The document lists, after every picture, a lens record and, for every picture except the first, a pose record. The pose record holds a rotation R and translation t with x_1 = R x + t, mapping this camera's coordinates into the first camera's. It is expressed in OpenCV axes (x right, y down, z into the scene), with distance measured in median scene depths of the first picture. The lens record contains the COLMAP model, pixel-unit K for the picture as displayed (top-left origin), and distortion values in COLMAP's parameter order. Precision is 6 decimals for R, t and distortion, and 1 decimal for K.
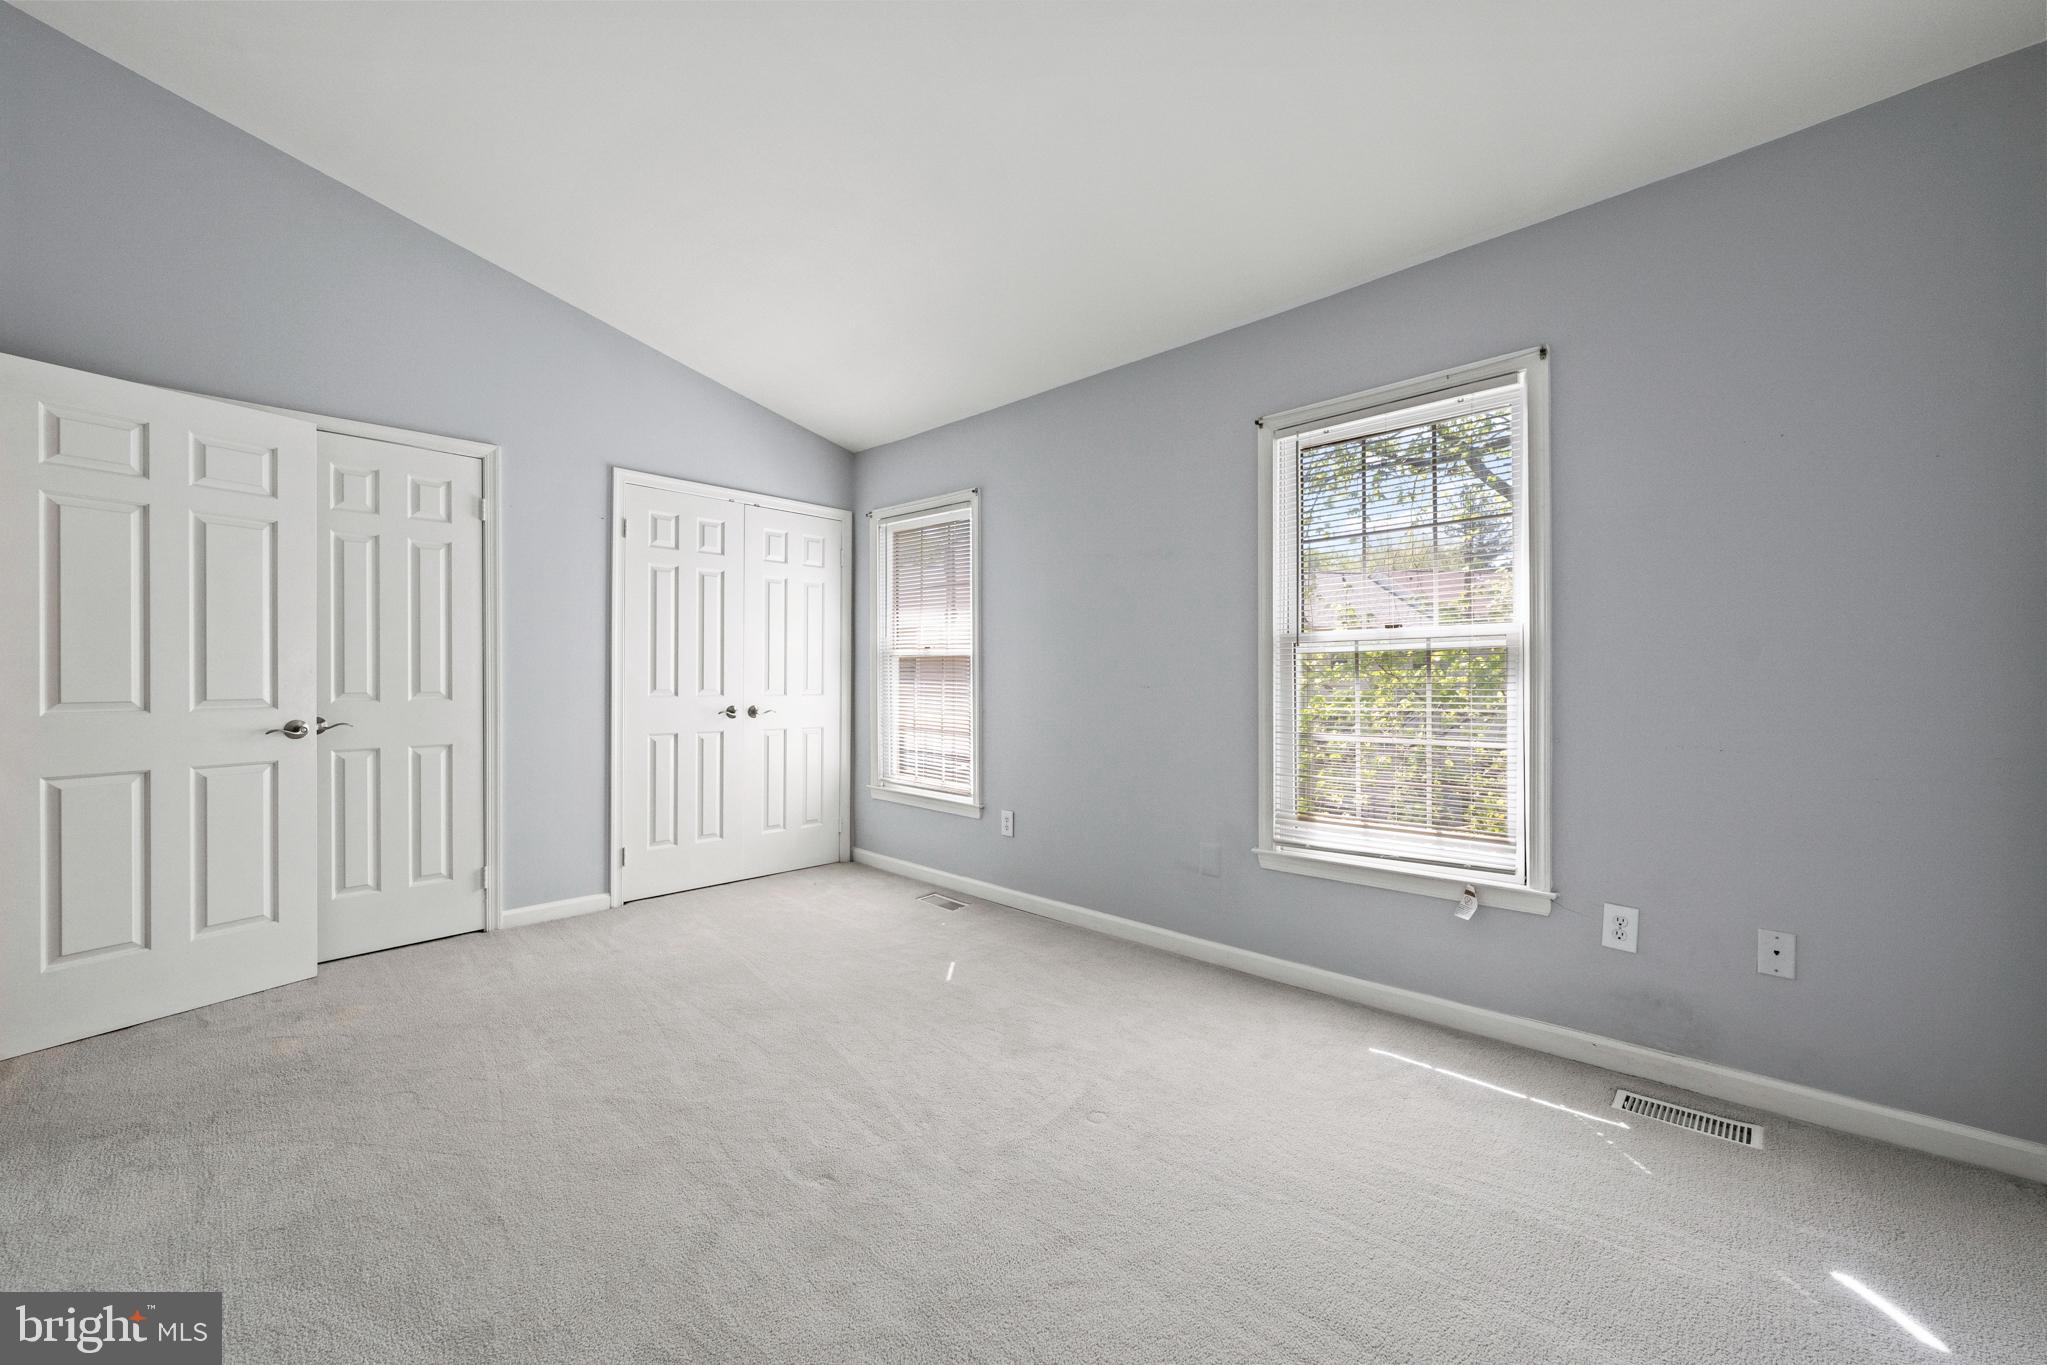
lens RADIAL K [[842.3, 0, 1012.0], [0, 842.3, 679.4], [0, 0, 1]] dist [-0.003545, -0.000339]
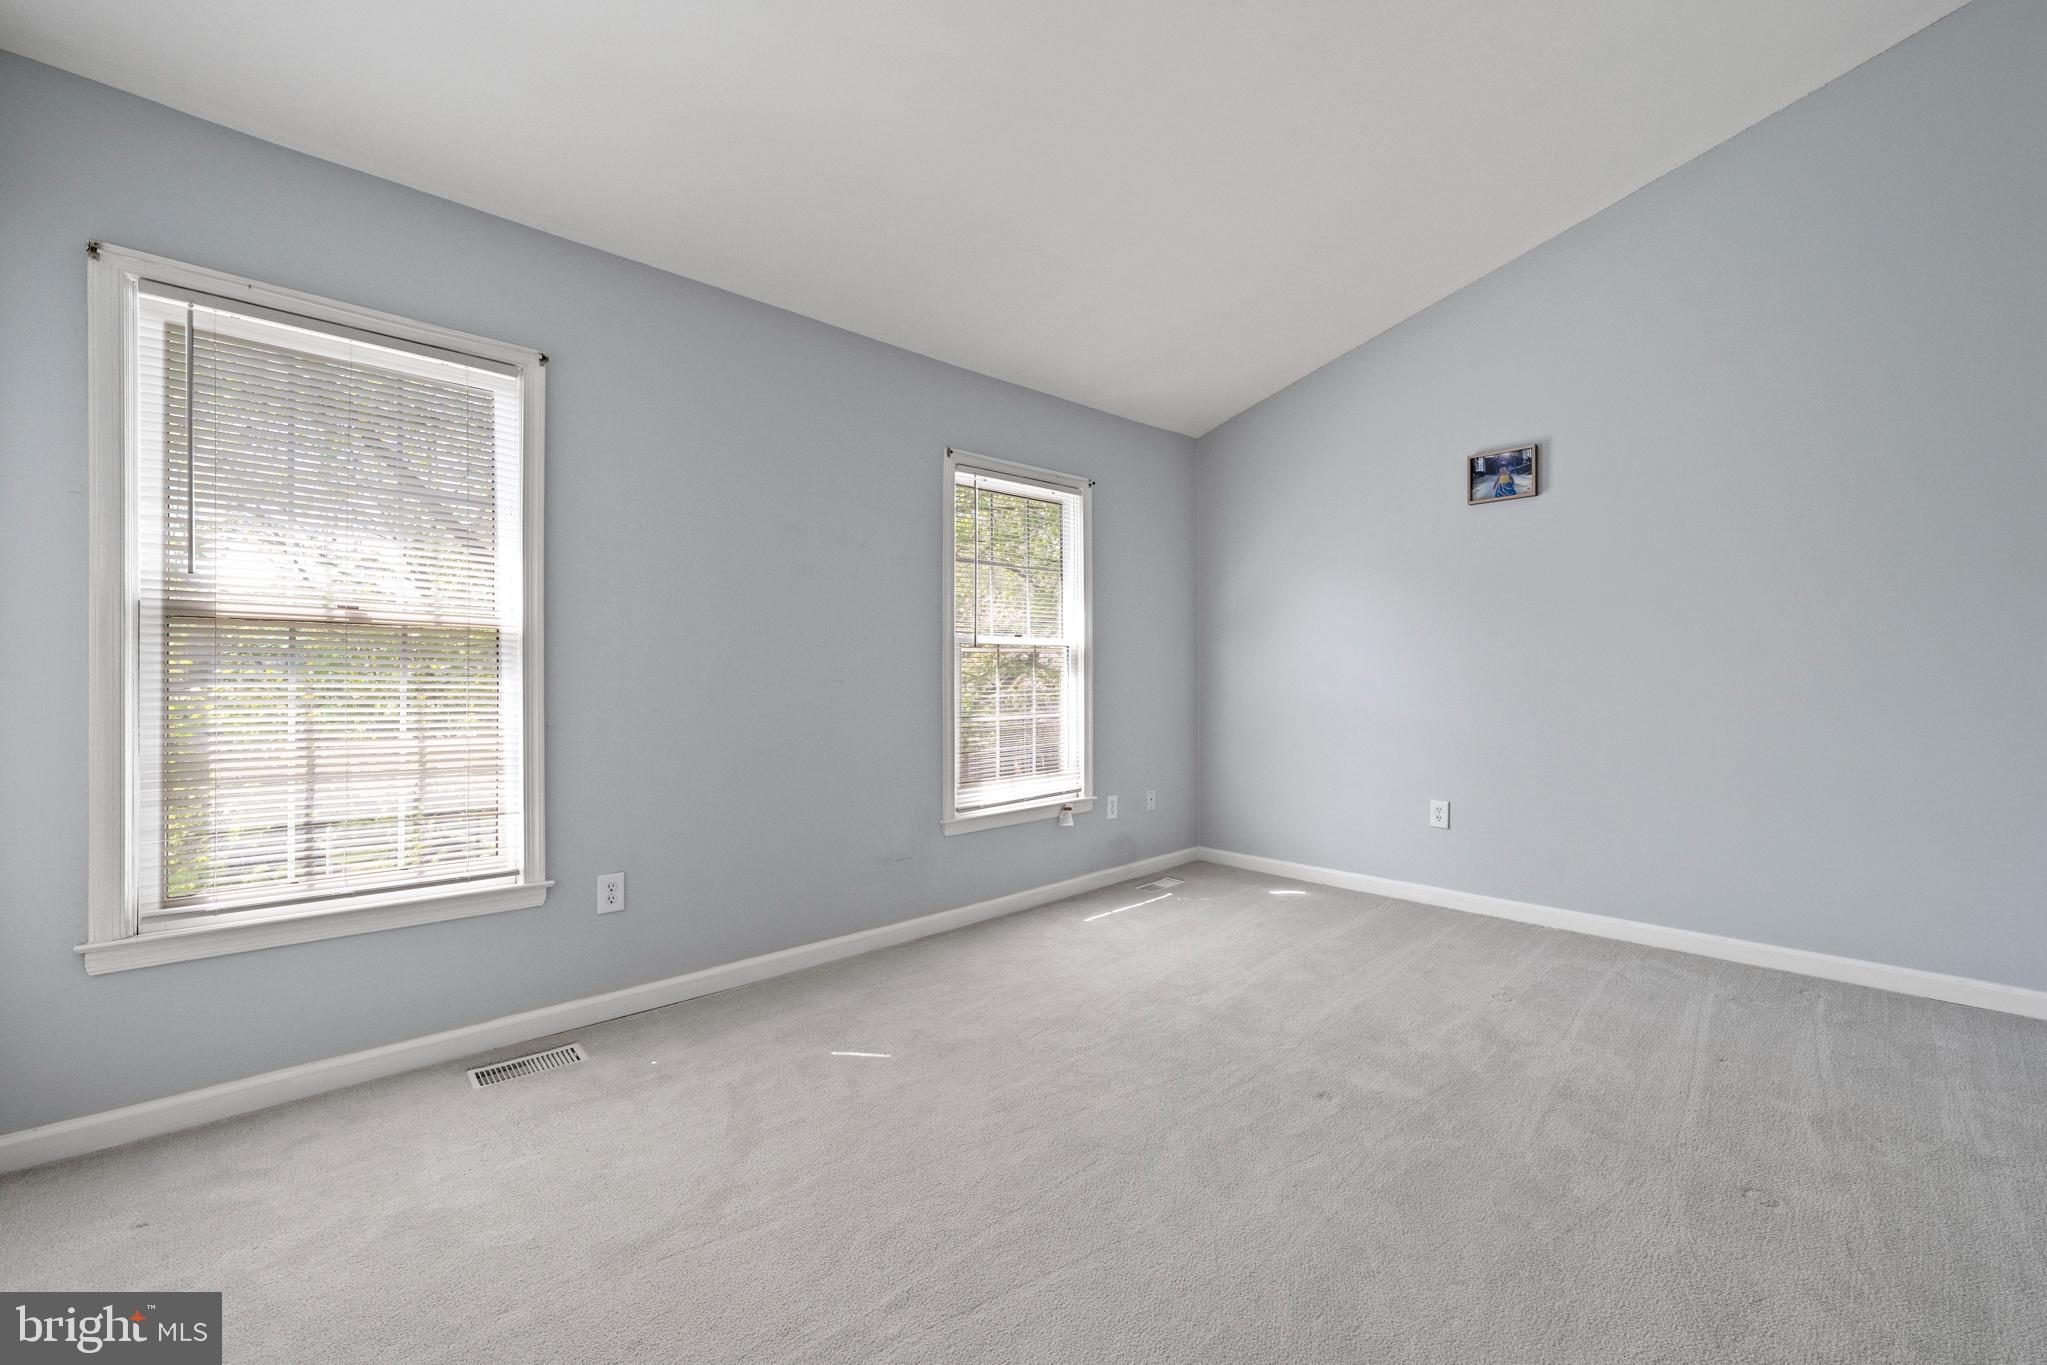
lens RADIAL K [[842.3, 0, 1017.3], [0, 842.3, 674.2], [0, 0, 1]] dist [-0.003545, -0.000339]
pose [[0.014763, 0.002014, 0.999889, -0.858612], [-0.000329, 0.999998, -0.002009, 0.003159], [-0.999891, -0.000299, 0.014764, 0.882884]]
